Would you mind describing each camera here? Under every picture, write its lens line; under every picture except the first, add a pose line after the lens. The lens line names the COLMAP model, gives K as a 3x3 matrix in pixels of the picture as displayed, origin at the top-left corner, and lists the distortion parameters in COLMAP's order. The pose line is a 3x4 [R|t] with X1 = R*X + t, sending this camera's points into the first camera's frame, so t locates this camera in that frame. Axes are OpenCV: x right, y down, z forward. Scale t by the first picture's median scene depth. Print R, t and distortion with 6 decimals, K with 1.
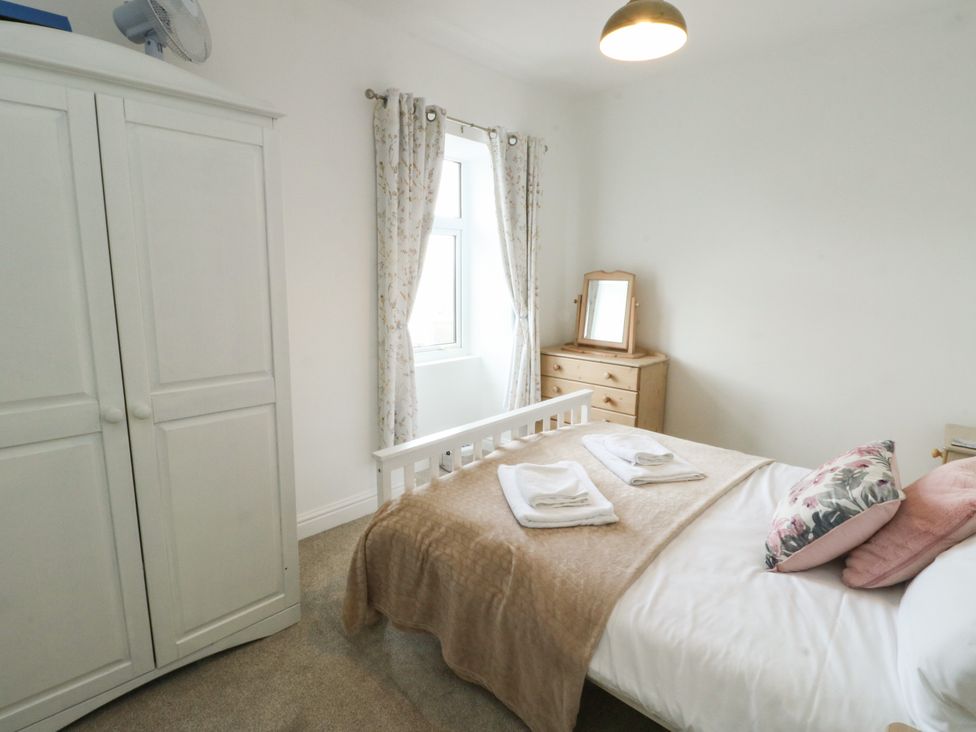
lens RADIAL K [[507.6, 0, 488.0], [0, 507.6, 366.0], [0, 0, 1]] dist [0.002515, -0.014619]
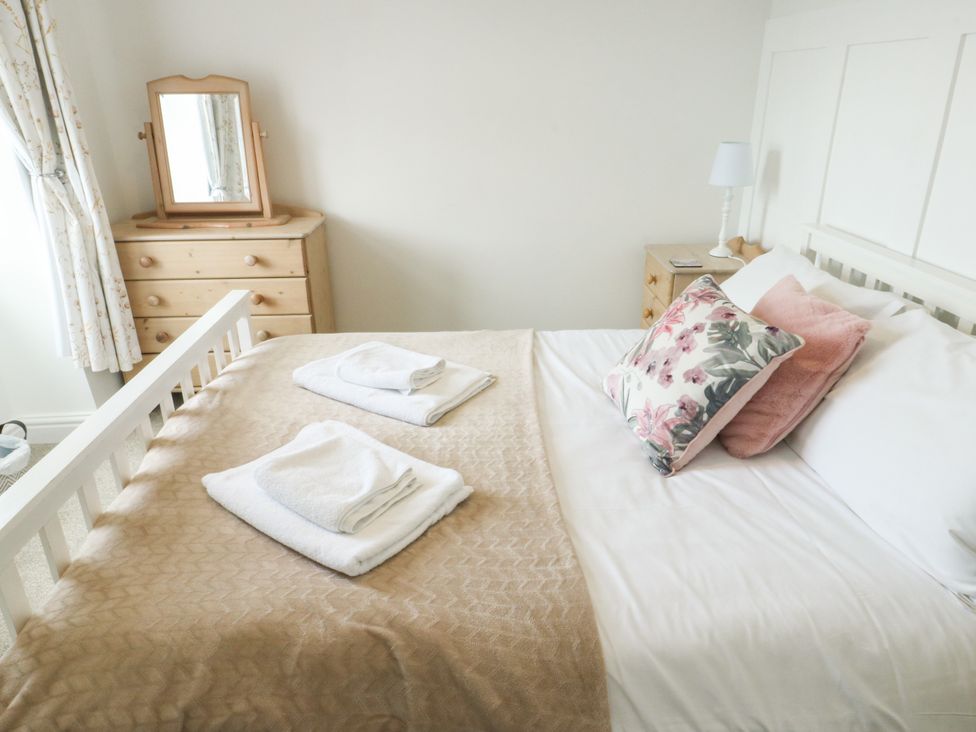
lens RADIAL K [[661.3, 0, 488.0], [0, 661.3, 366.0], [0, 0, 1]] dist [-0.000135, -0.002171]
pose [[0.699299, -0.288711, 0.653932, -0.227300], [0.143555, 0.952892, 0.267188, -0.058740], [-0.700266, -0.092969, 0.707802, 0.450780]]
